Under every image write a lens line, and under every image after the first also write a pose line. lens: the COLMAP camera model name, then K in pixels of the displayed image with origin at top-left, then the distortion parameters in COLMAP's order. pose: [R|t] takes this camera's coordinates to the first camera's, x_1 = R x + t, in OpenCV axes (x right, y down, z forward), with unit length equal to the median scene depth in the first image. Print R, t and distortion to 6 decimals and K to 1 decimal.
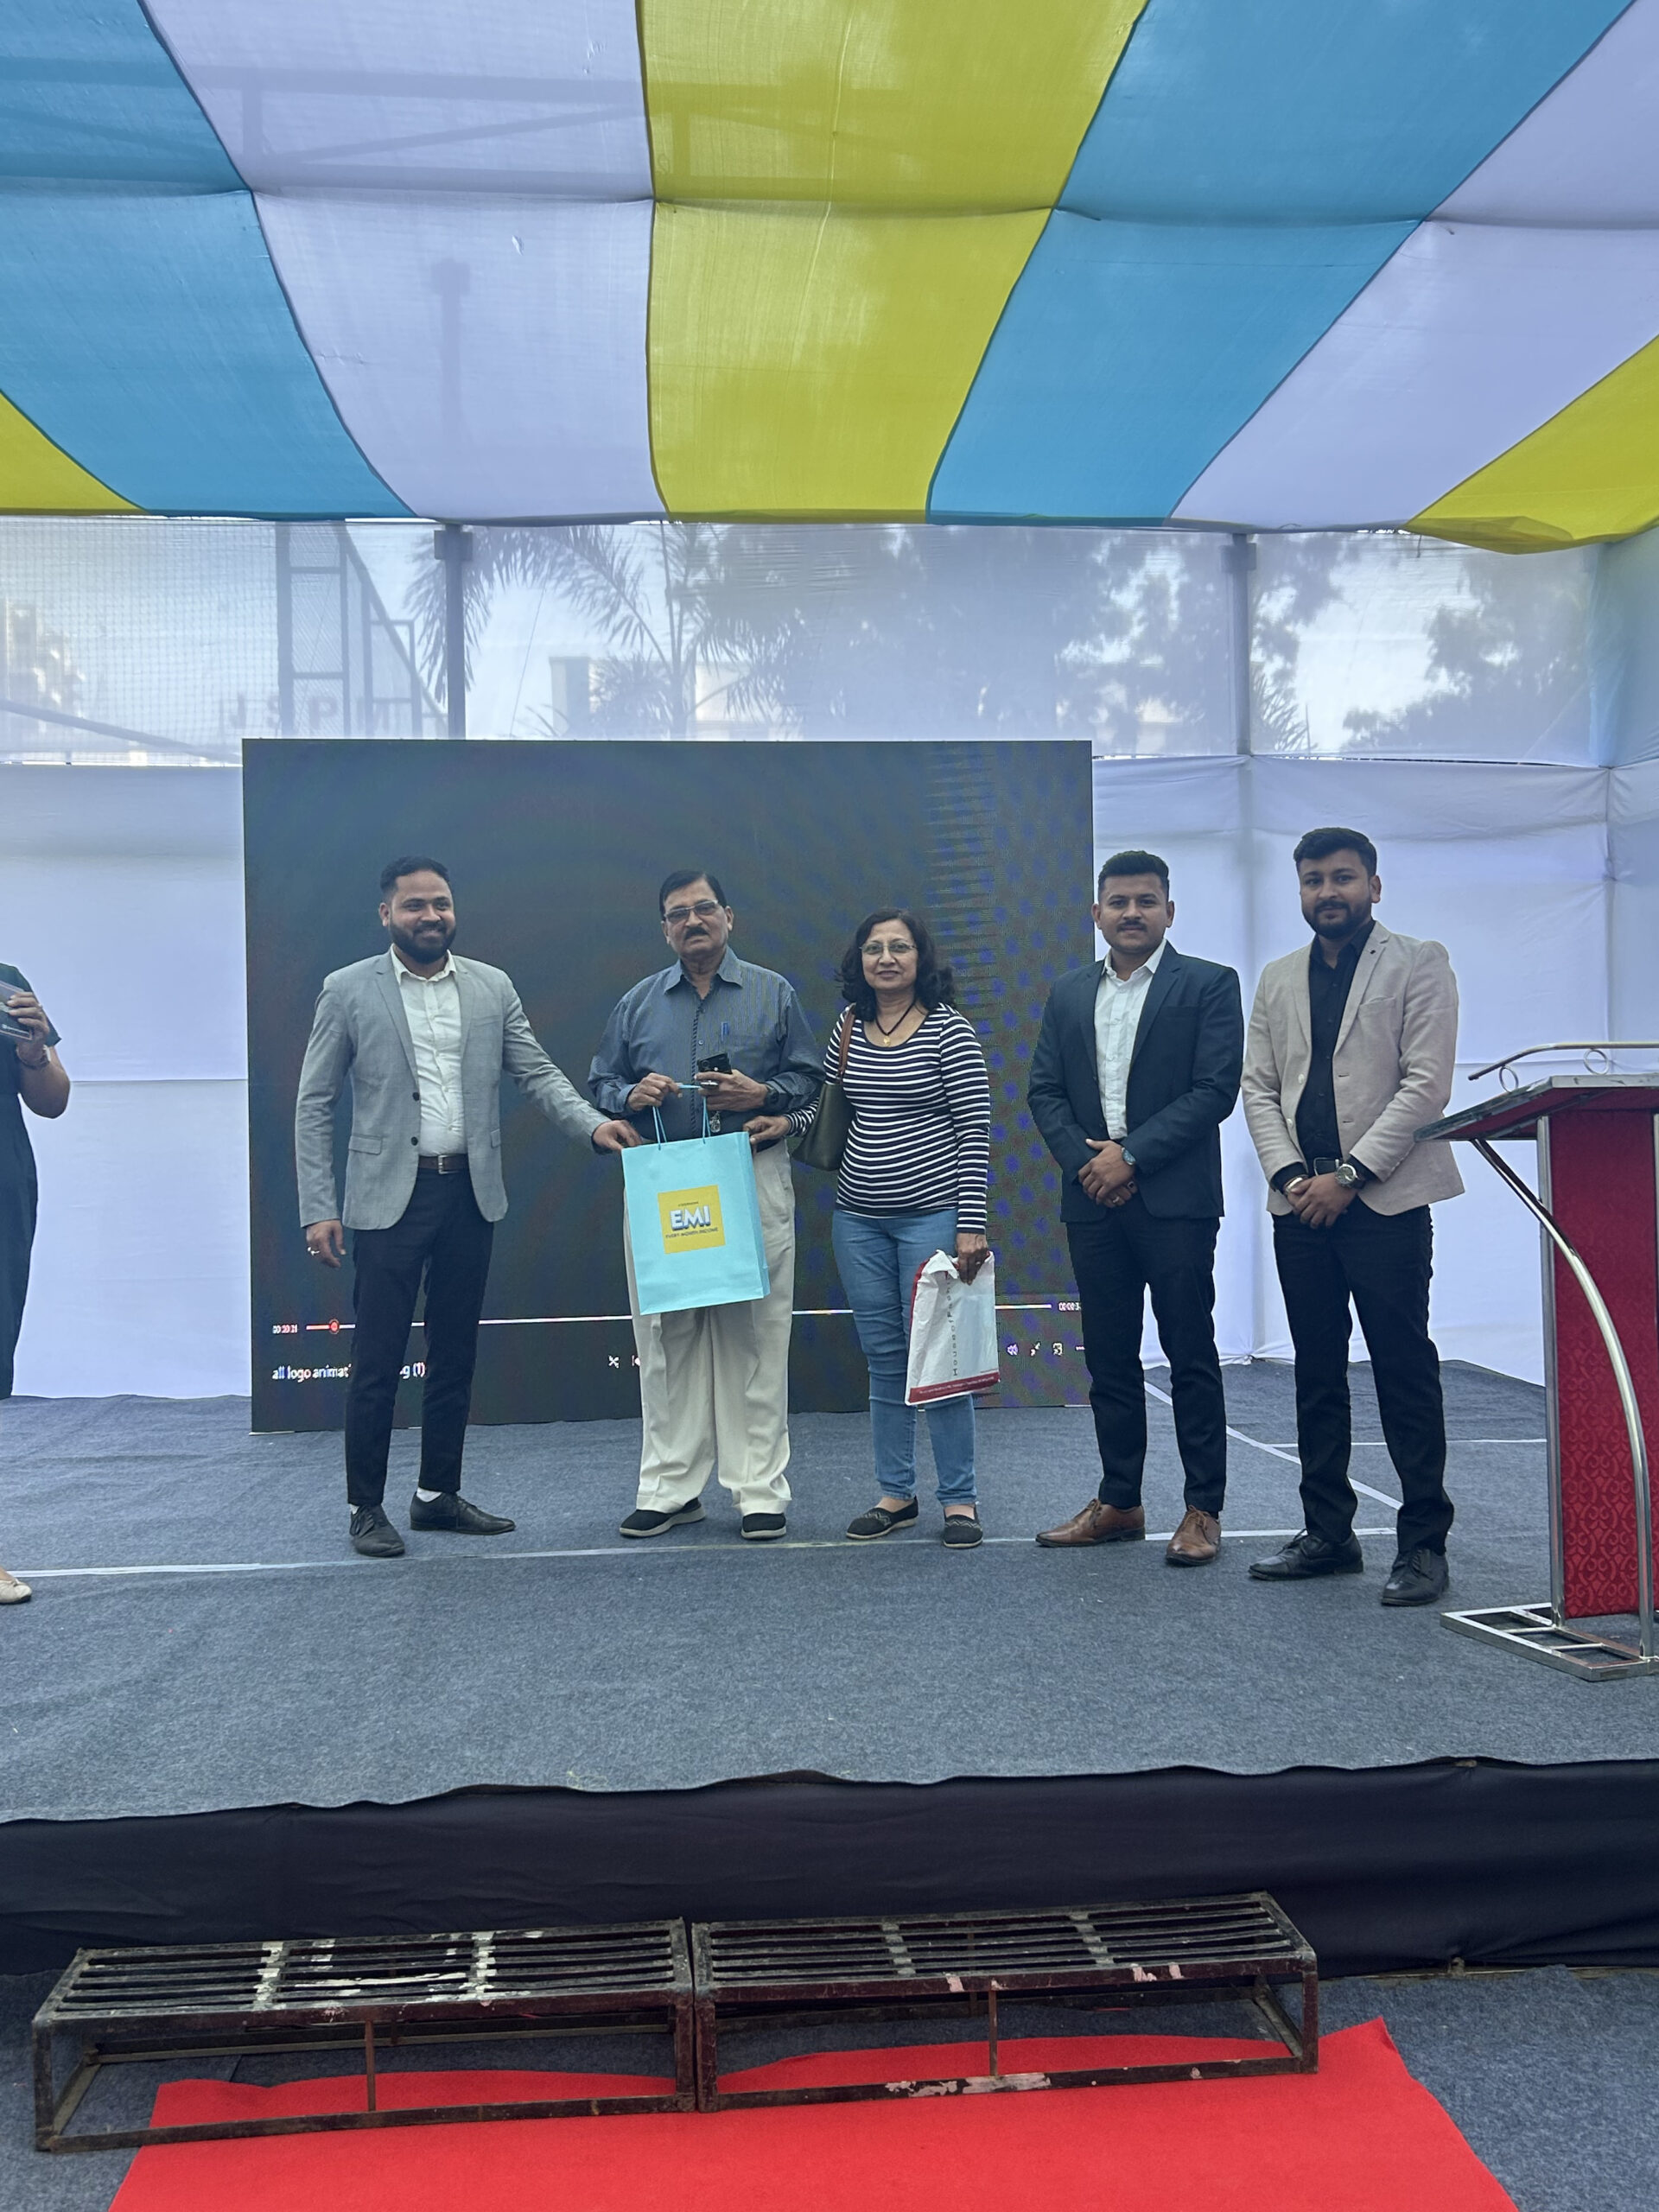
lens RADIAL K [[2187.9, 0, 870.0], [0, 2187.9, 1079.0], [0, 0, 1]] dist [0.047729, 0.000000]
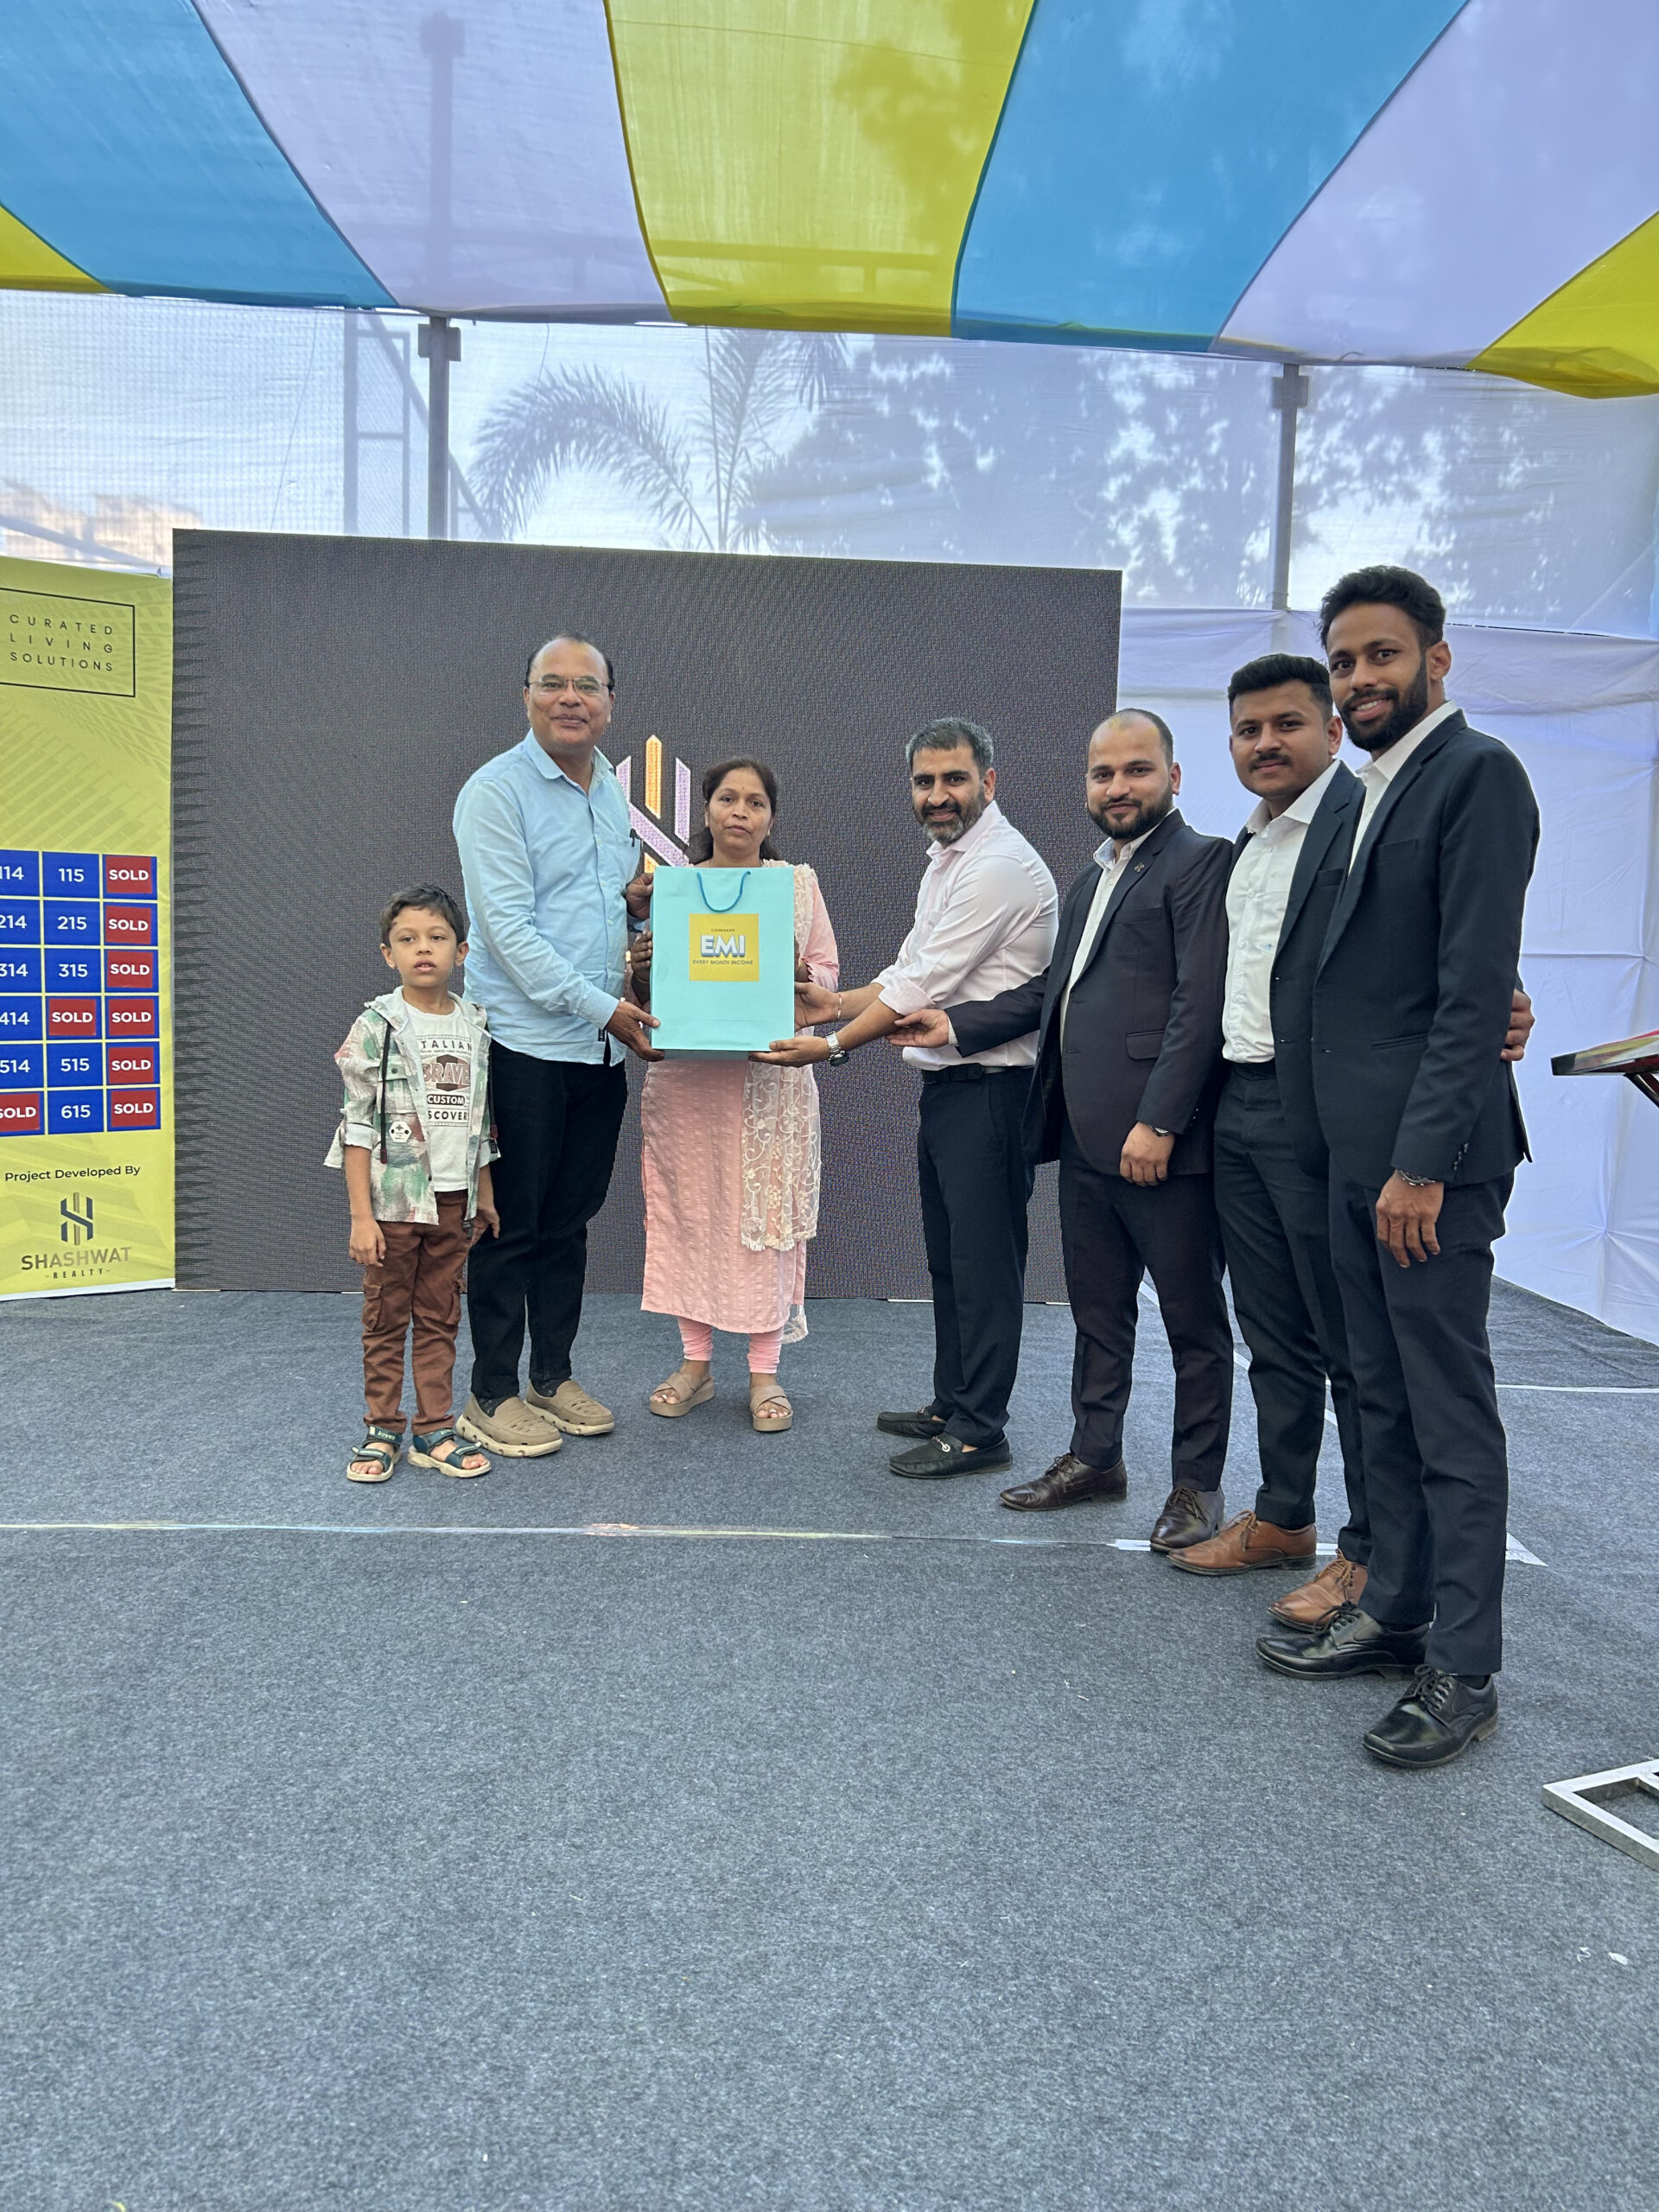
lens RADIAL K [[1694.1, 0, 825.4], [0, 1694.1, 1091.6], [0, 0, 1]] dist [0.033148, -0.038828]
pose [[0.998019, 0.049815, -0.038429, 0.016403], [-0.046124, 0.994728, 0.091591, -0.001364], [0.042789, -0.089637, 0.995055, 0.255528]]
